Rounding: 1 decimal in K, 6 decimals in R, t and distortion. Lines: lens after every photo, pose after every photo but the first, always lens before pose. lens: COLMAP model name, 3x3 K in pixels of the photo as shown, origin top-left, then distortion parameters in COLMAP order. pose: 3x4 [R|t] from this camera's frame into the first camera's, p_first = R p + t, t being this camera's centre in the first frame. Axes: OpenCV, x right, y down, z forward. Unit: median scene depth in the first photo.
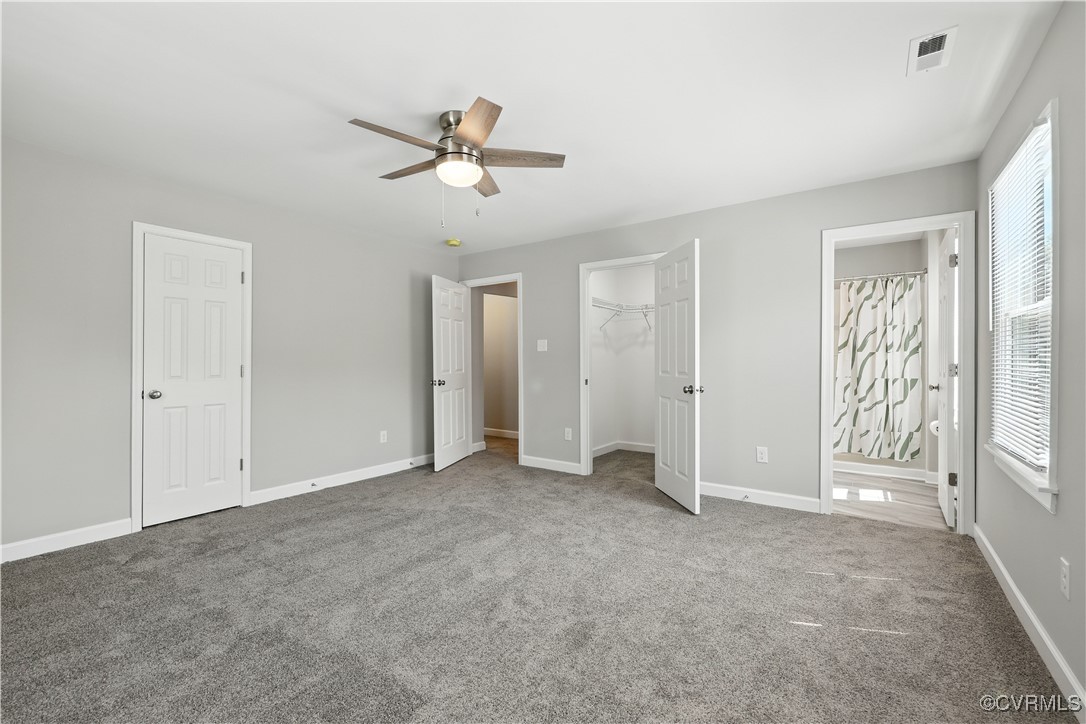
lens RADIAL K [[482.1, 0, 538.3], [0, 482.1, 360.6], [0, 0, 1]] dist [0.002254, 0.000196]
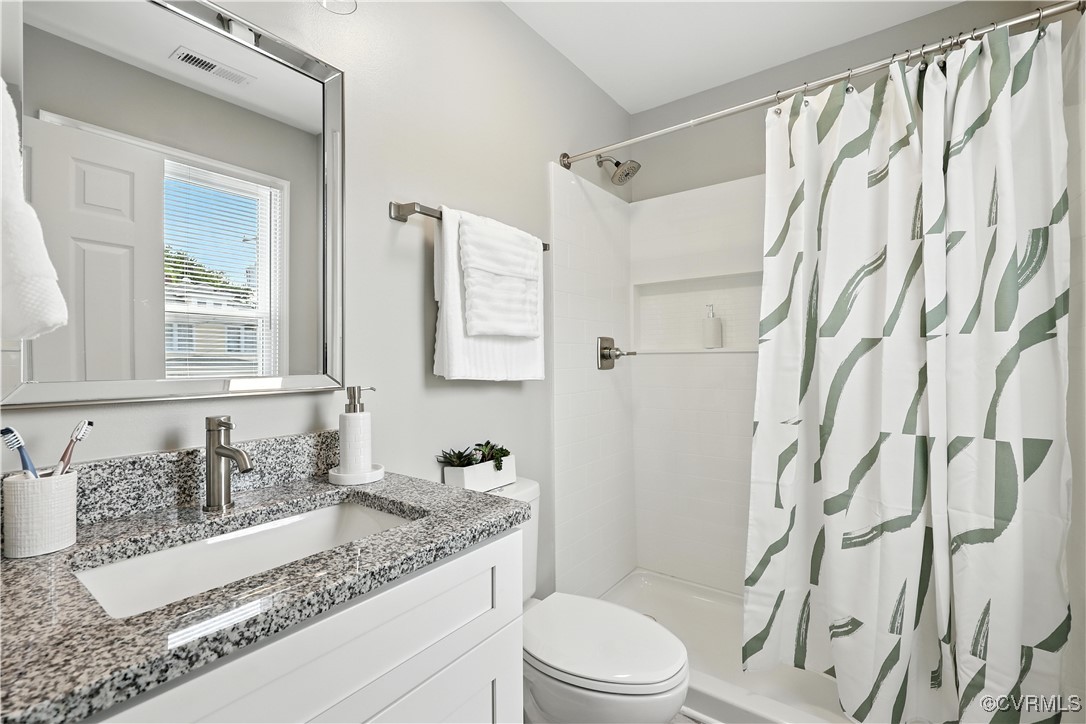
lens RADIAL K [[482.1, 0, 547.9], [0, 482.1, 357.3], [0, 0, 1]] dist [0.002254, 0.000196]
pose [[0.999599, 0.001016, -0.028316, 0.519237], [-0.001292, 0.999952, -0.009726, -0.002917], [0.028305, 0.009759, 0.999552, 0.723980]]
